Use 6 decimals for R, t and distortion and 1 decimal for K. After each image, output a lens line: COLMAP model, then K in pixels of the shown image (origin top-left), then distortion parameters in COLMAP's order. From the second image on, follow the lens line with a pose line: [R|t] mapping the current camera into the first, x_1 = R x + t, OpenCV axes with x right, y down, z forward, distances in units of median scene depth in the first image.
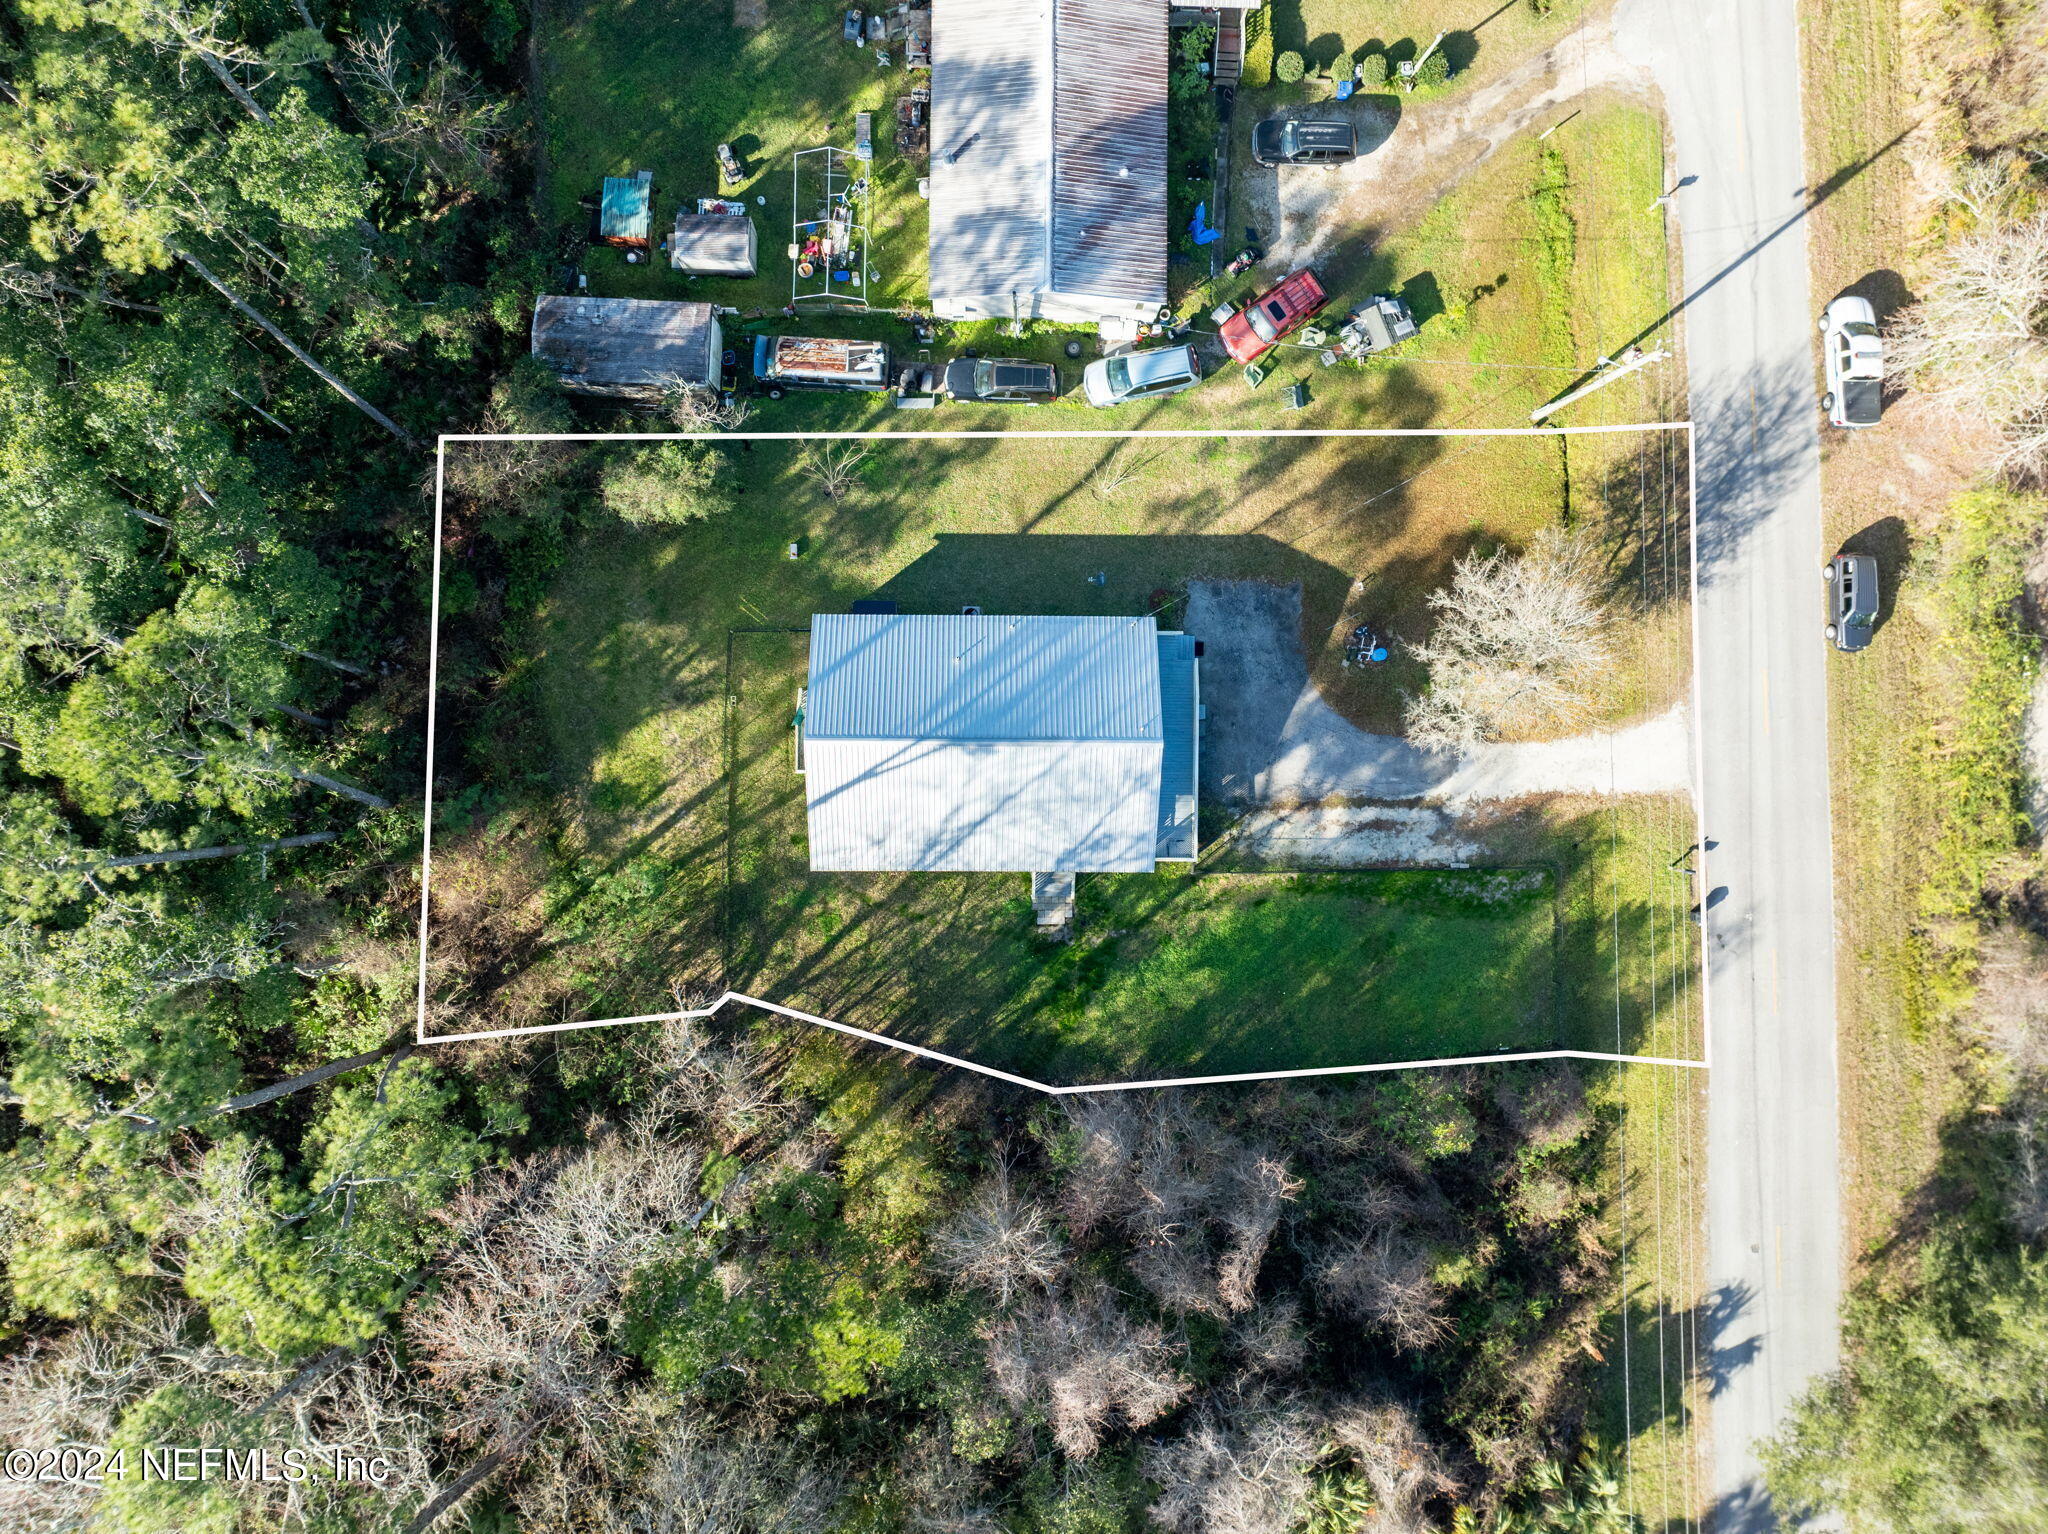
lens RADIAL K [[1425.1, 0, 1019.6], [0, 1425.1, 769.4], [0, 0, 1]] dist [-0.056122, 0.024033]
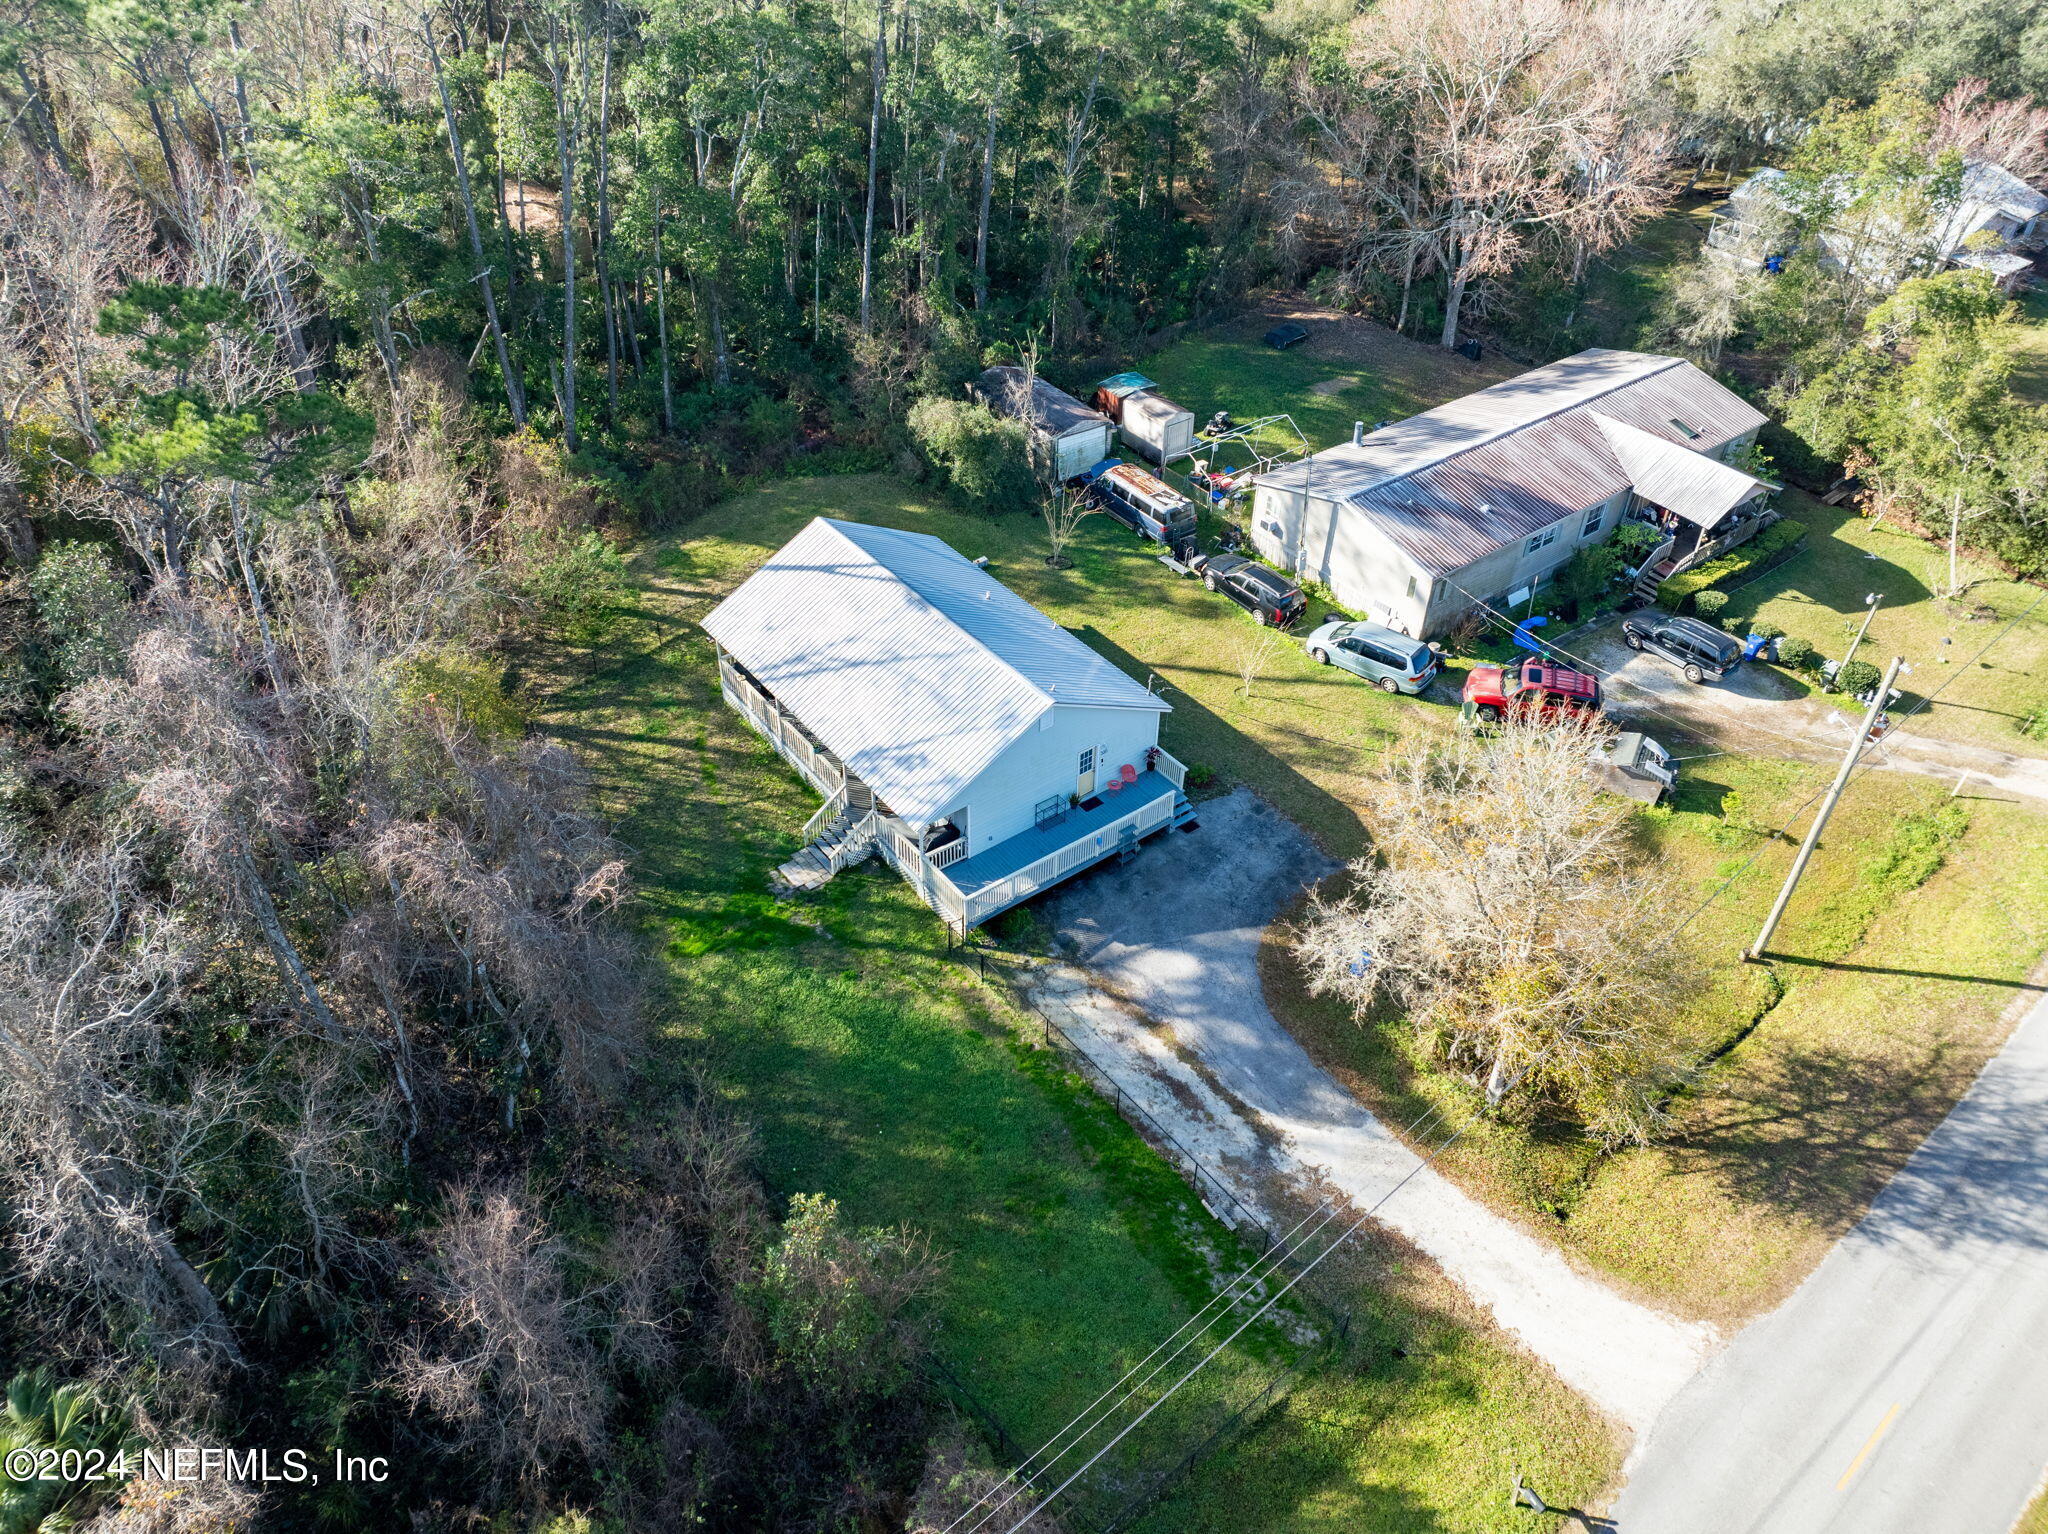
lens RADIAL K [[1425.1, 0, 1011.7], [0, 1425.1, 764.6], [0, 0, 1]] dist [-0.056122, 0.024033]
pose [[0.606862, 0.484459, -0.630094, 0.545269], [-0.794642, 0.385970, -0.468584, 0.348938], [0.016187, 0.785065, 0.619202, 0.488278]]
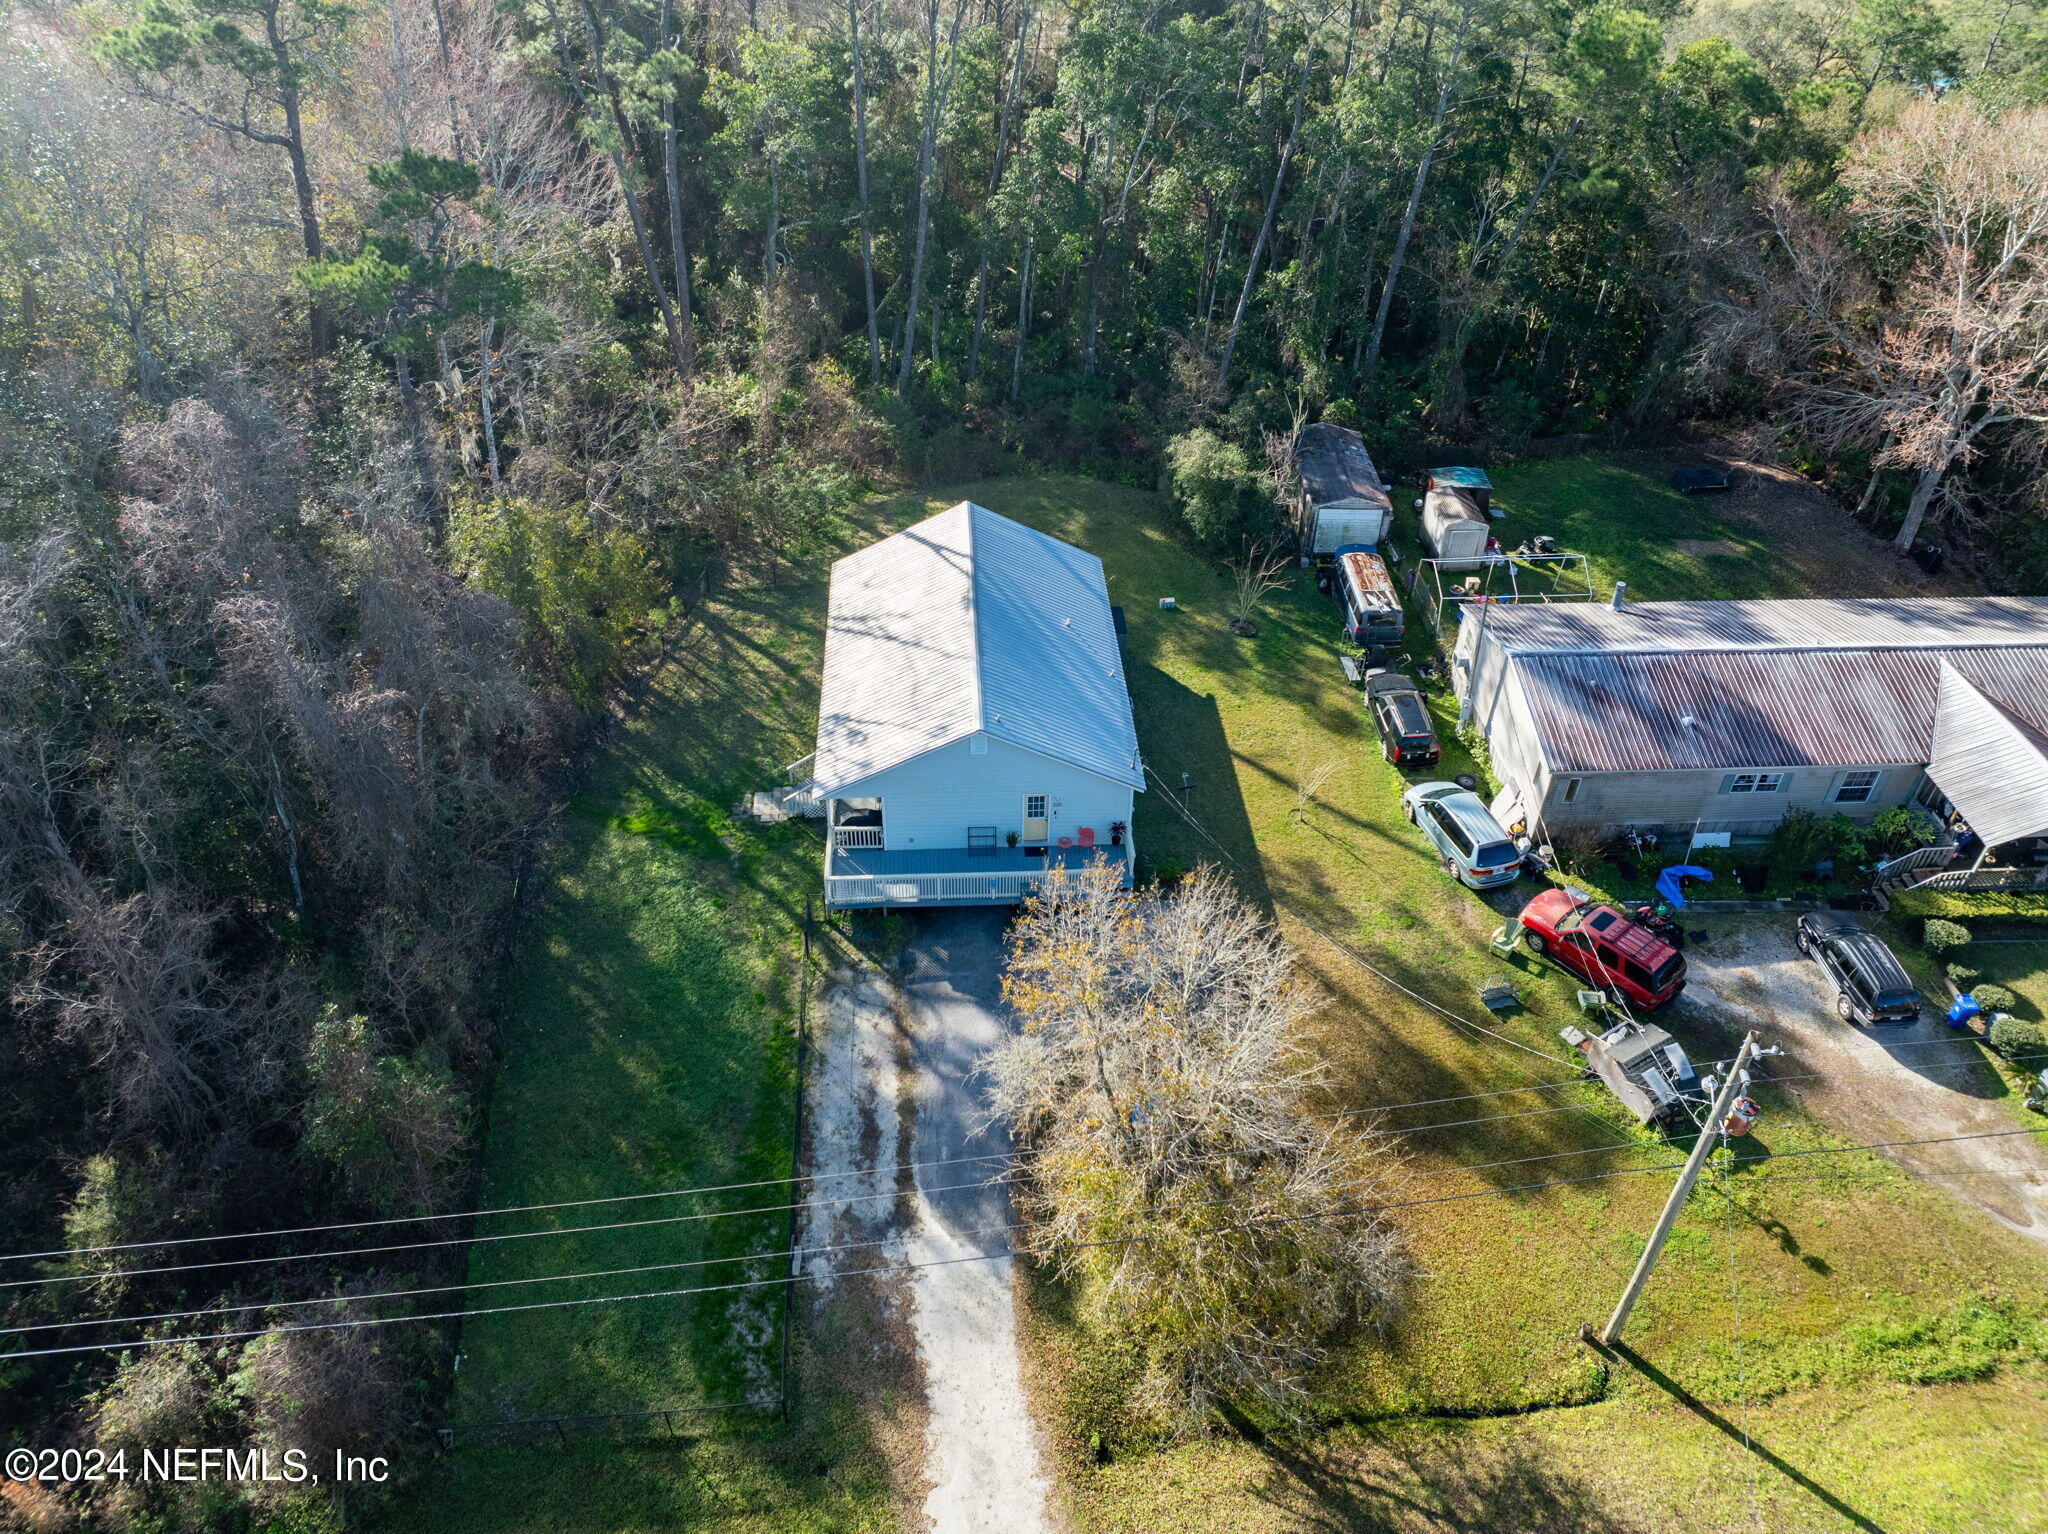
lens RADIAL K [[1425.1, 0, 1027.2], [0, 1425.1, 764.0], [0, 0, 1]] dist [-0.056122, 0.024033]
pose [[0.063671, 0.604641, -0.793949, 0.659422], [-0.997967, 0.036479, -0.052251, -0.001947], [-0.002631, 0.795662, 0.605735, 0.497307]]
